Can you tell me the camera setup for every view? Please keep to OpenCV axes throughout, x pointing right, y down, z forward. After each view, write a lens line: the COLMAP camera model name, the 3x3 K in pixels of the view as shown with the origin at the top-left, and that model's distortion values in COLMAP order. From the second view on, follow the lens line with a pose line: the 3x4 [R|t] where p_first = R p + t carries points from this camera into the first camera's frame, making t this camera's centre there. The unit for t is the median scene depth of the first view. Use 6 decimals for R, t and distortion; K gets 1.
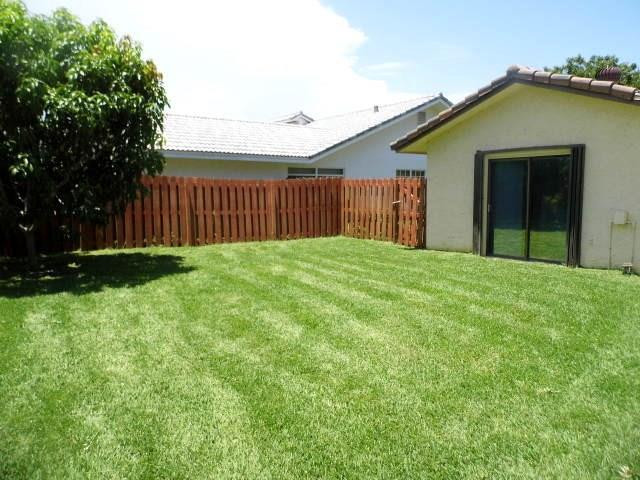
lens RADIAL K [[494.6, 0, 319.5], [0, 494.6, 233.1], [0, 0, 1]] dist [0.012883, -0.003056]
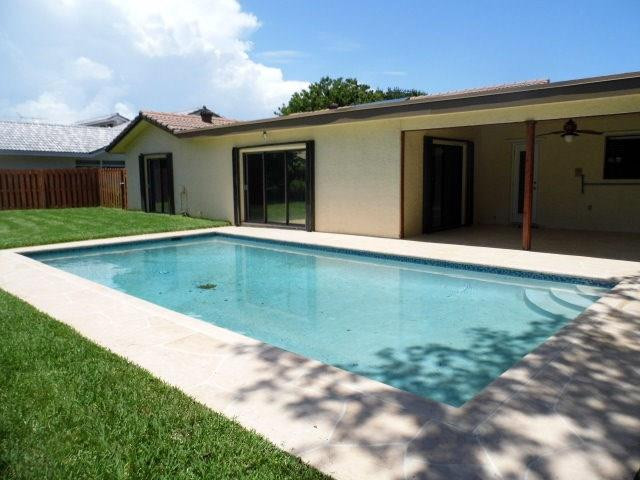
lens RADIAL K [[494.6, 0, 319.5], [0, 494.6, 233.1], [0, 0, 1]] dist [0.012883, -0.003056]
pose [[0.980414, -0.026951, 0.195097, 0.449174], [0.021761, 0.999351, 0.028697, 0.064840], [-0.195744, -0.023890, 0.980364, -0.687061]]
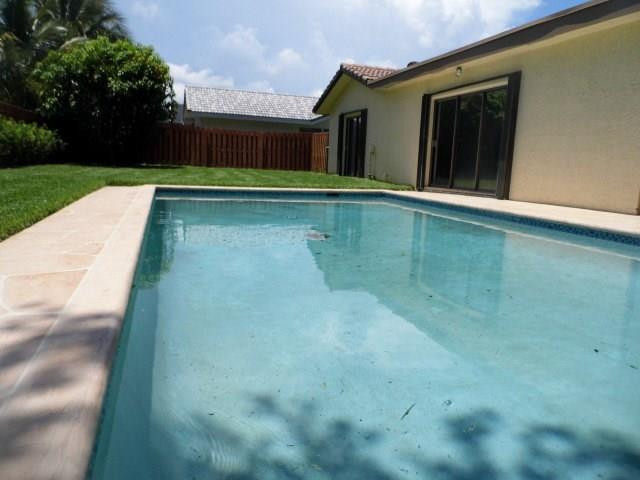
lens RADIAL K [[477.6, 0, 331.6], [0, 477.6, 239.7], [0, 0, 1]] dist [0.104518, -0.204912]
pose [[0.964346, 0.078571, -0.252713, 0.557181], [-0.059694, 0.994882, 0.081526, 0.103011], [0.257825, -0.063533, 0.964100, -0.482994]]
